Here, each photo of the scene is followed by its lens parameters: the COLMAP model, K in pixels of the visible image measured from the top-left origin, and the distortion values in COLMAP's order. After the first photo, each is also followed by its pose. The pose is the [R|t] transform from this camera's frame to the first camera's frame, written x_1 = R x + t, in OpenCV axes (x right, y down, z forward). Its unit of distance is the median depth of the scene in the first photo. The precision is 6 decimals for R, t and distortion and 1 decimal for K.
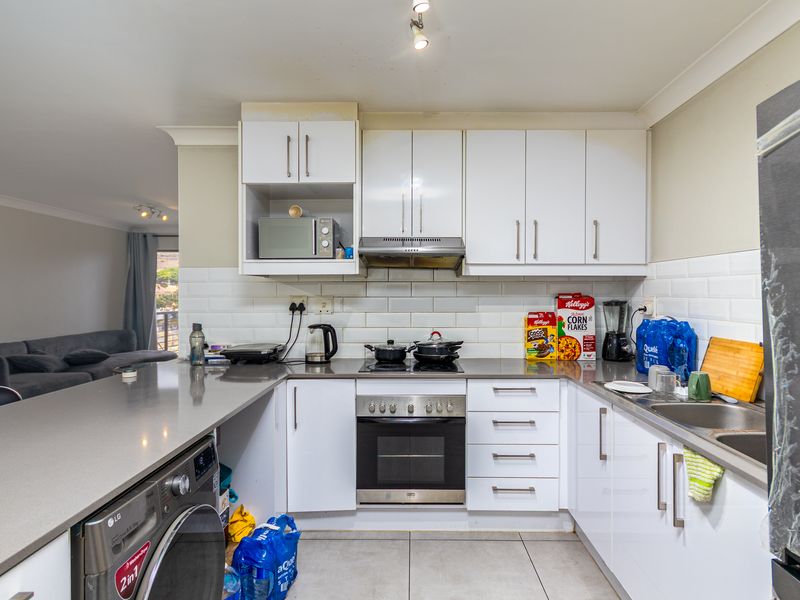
lens RADIAL K [[444.5, 0, 412.7], [0, 444.5, 298.6], [0, 0, 1]] dist [0.005130, 0.001203]
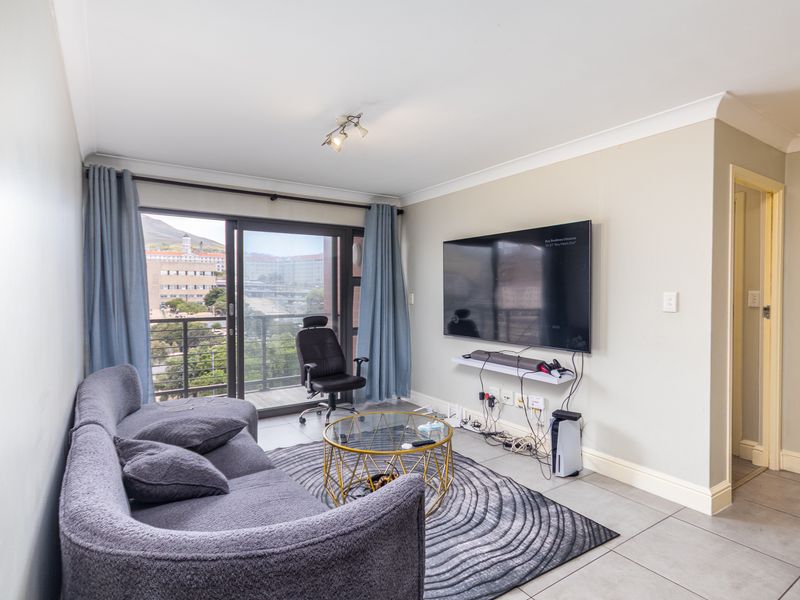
lens RADIAL K [[444.5, 0, 412.7], [0, 444.5, 298.6], [0, 0, 1]] dist [0.005130, 0.001203]
pose [[0.826538, -0.012848, 0.562734, -1.609063], [0.009789, 0.999916, 0.008453, -0.012085], [-0.562795, -0.001478, 0.826595, 1.051853]]
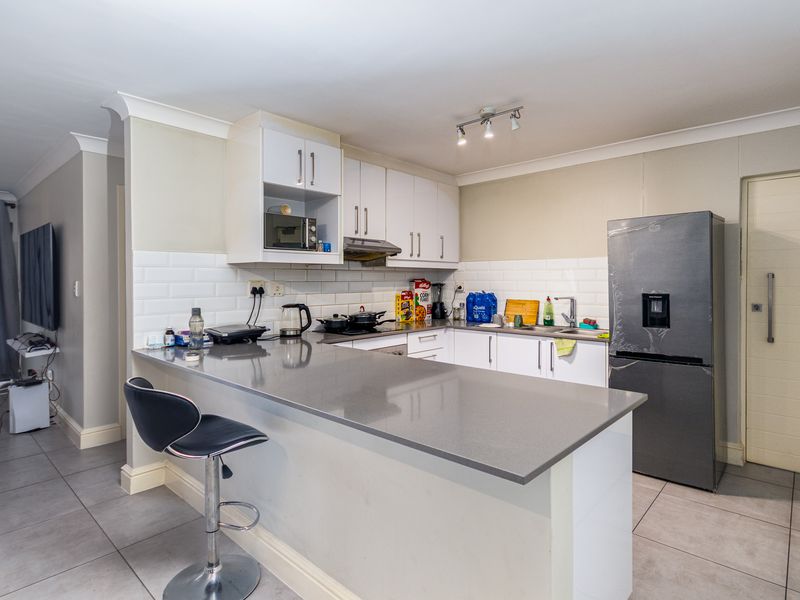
lens RADIAL K [[437.7, 0, 411.1], [0, 437.7, 283.3], [0, 0, 1]] dist [0.001991, 0.000453]
pose [[0.664299, -0.006297, 0.747441, -0.866586], [0.009225, 0.999957, 0.000225, 0.003838], [-0.747410, 0.006746, 0.664329, -0.026935]]
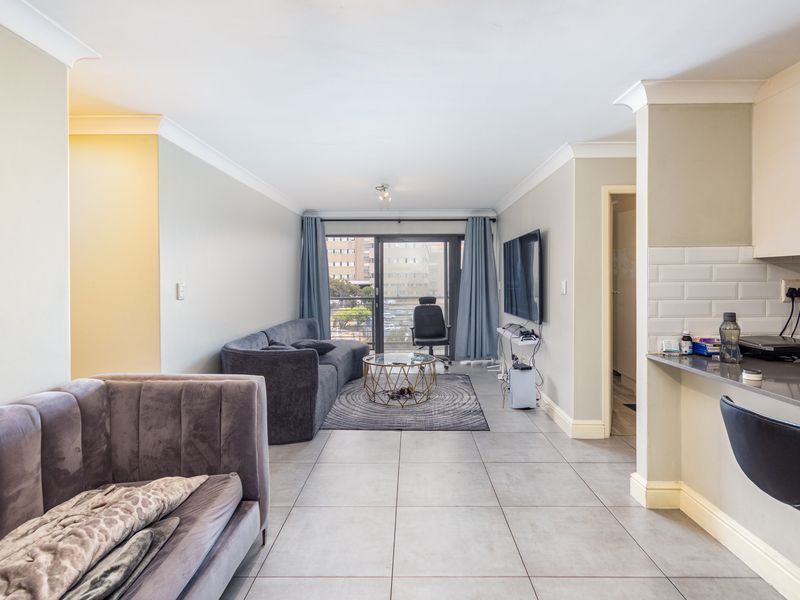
lens RADIAL K [[437.7, 0, 411.1], [0, 437.7, 283.3], [0, 0, 1]] dist [0.001991, 0.000453]
pose [[0.999959, -0.005666, -0.006995, -1.032575], [0.005629, 0.999970, -0.005406, 0.001871], [0.007026, 0.005367, 0.999961, 0.165934]]
